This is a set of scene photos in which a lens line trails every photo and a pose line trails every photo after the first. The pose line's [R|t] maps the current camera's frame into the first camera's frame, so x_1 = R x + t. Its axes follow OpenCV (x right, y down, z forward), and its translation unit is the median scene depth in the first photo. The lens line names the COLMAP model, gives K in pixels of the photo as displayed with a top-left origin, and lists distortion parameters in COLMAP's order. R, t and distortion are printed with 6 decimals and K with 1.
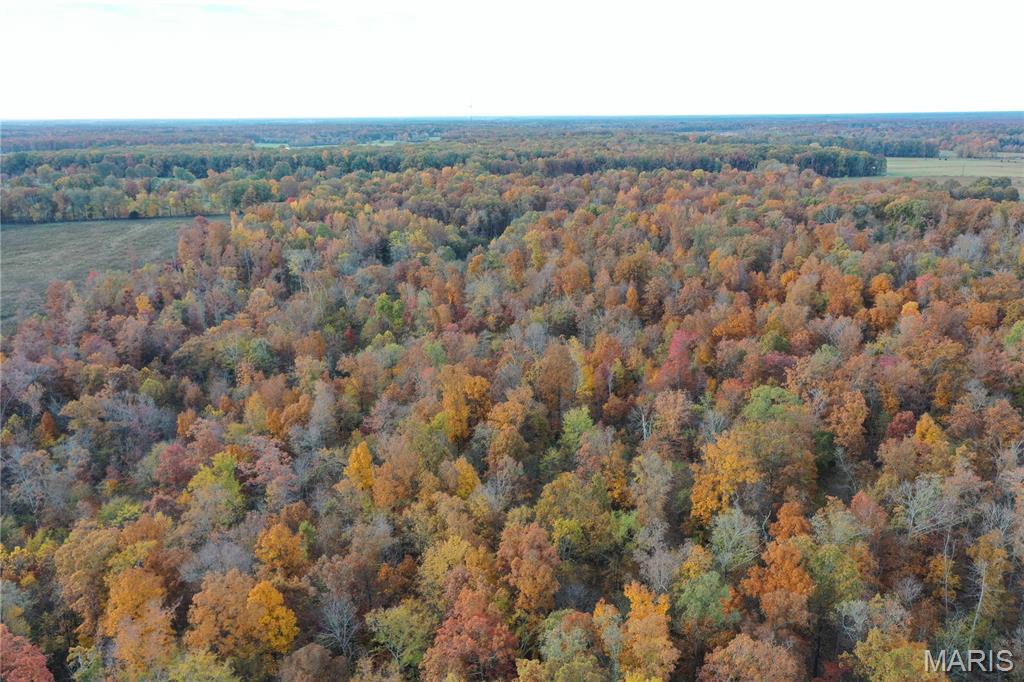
lens RADIAL K [[813.4, 0, 512.2], [0, 813.4, 338.8], [0, 0, 1]] dist [0.009959, -0.000385]
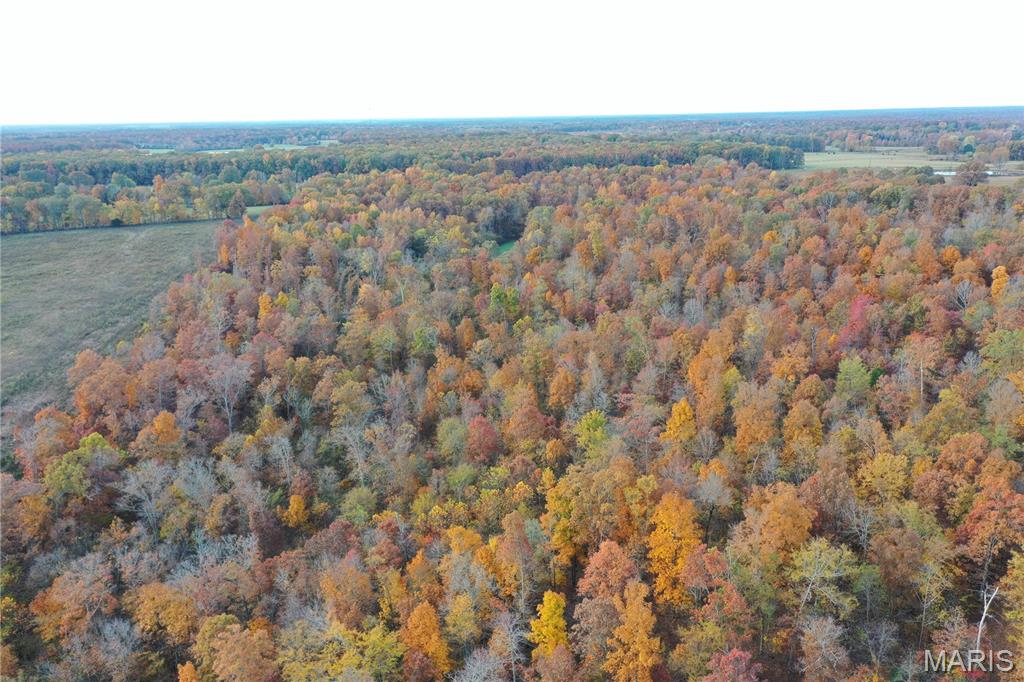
lens RADIAL K [[813.4, 0, 513.1], [0, 813.4, 341.1], [0, 0, 1]] dist [0.009959, -0.000385]
pose [[0.985701, -0.053516, 0.159779, -0.164153], [0.053455, 0.998559, 0.004681, 0.008068], [-0.159799, 0.003927, 0.987142, -0.023293]]
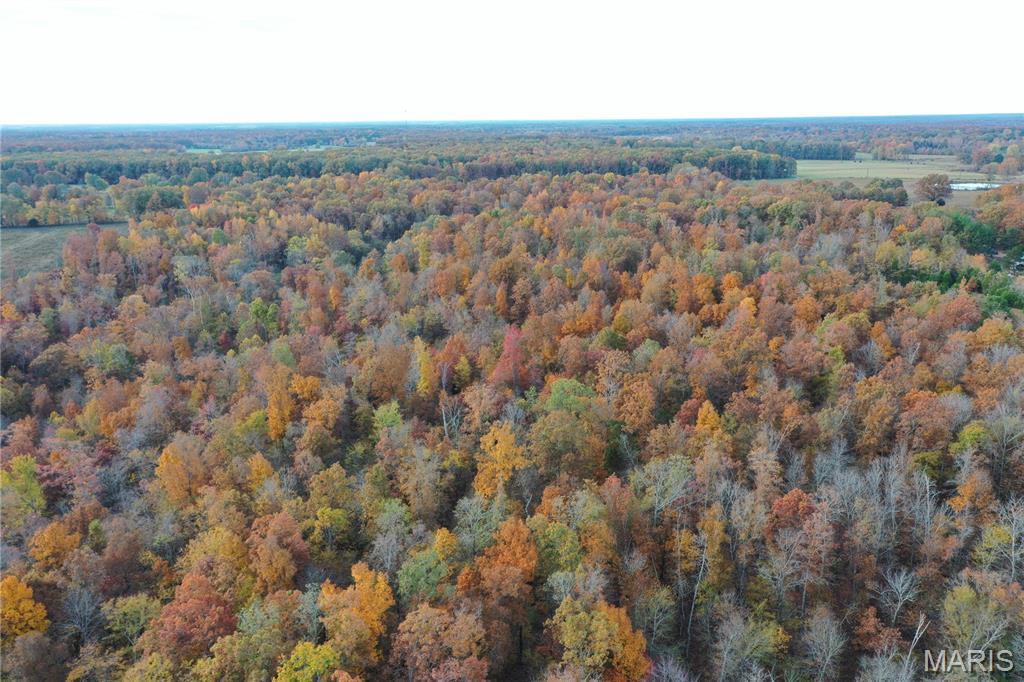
lens RADIAL K [[813.4, 0, 512.4], [0, 813.4, 341.3], [0, 0, 1]] dist [0.009959, -0.000385]
pose [[0.998075, -0.018705, 0.059134, 0.050177], [0.018828, 0.999822, -0.001525, 0.002749], [-0.059095, 0.002636, 0.998249, -0.012303]]
